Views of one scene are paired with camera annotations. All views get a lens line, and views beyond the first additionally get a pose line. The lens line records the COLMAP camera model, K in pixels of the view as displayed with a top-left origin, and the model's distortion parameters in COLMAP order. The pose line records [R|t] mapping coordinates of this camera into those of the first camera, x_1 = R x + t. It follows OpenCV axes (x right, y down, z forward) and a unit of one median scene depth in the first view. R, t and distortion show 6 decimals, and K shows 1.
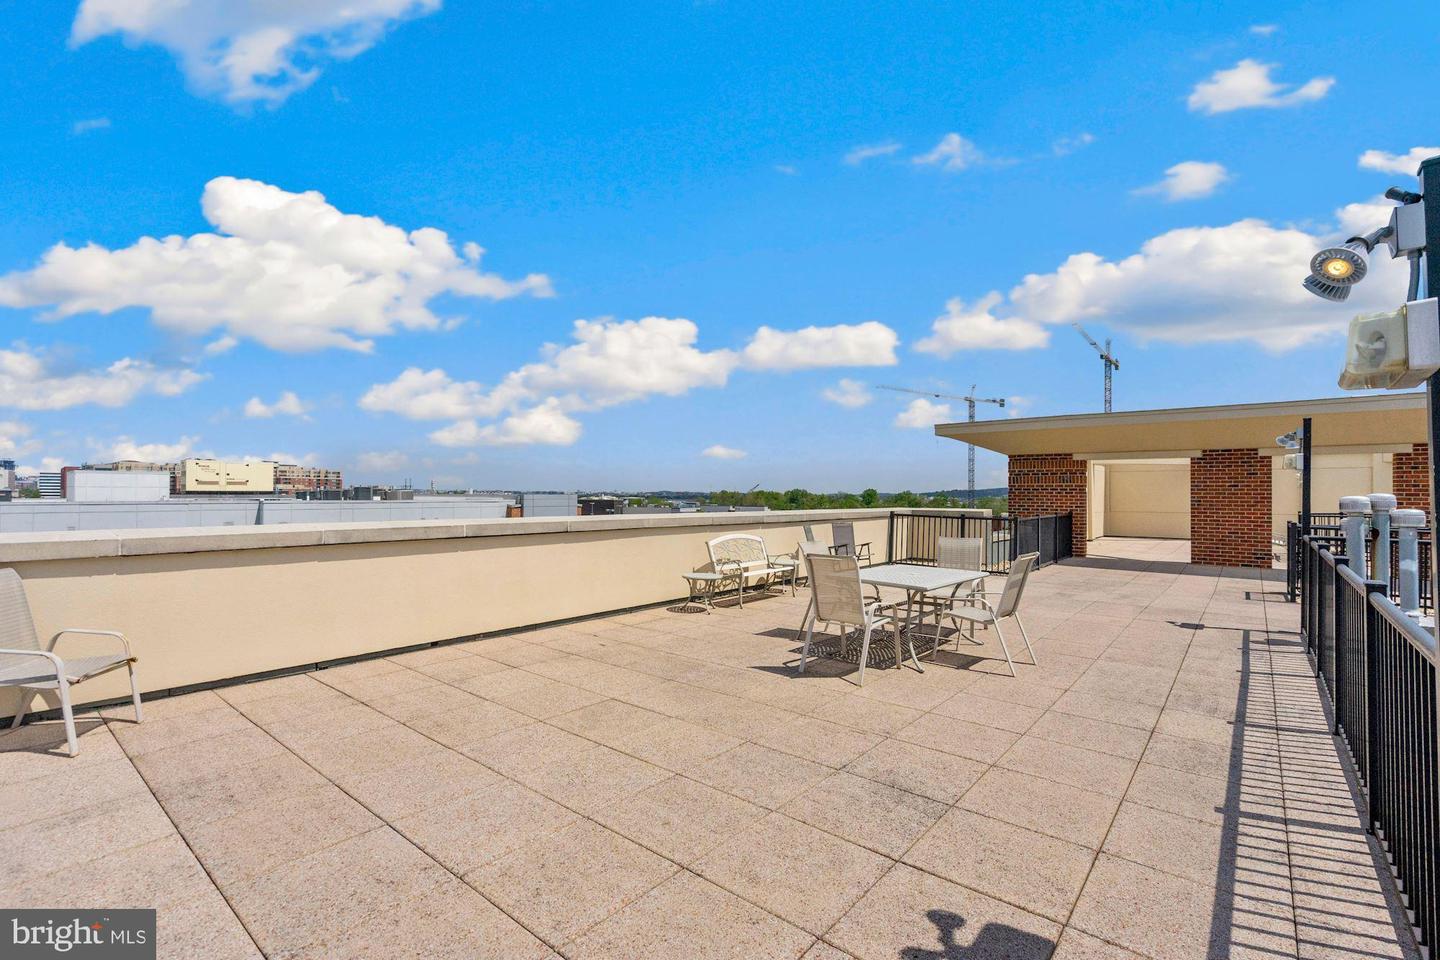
lens RADIAL K [[673.9, 0, 733.3], [0, 673.9, 496.1], [0, 0, 1]] dist [-0.000179, 0.000301]
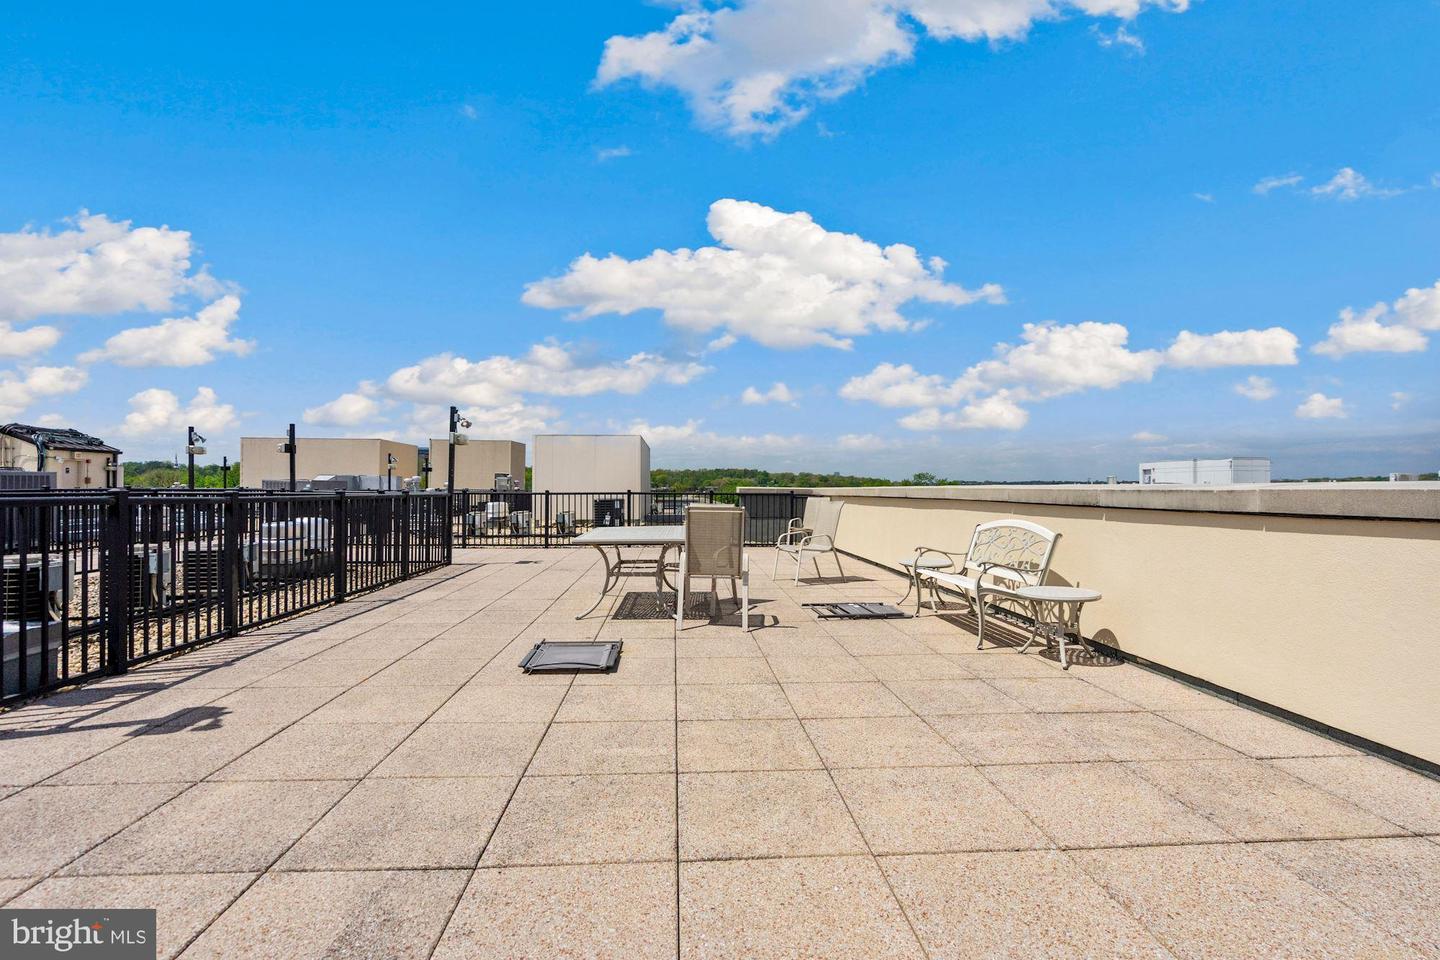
lens RADIAL K [[673.9, 0, 733.3], [0, 673.9, 496.1], [0, 0, 1]] dist [-0.000179, 0.000301]
pose [[0.999958, 0.009133, 0.000112, -0.739379], [-0.009133, 0.999953, 0.003281, 0.040865], [-0.000082, -0.003282, 0.999995, -0.178294]]
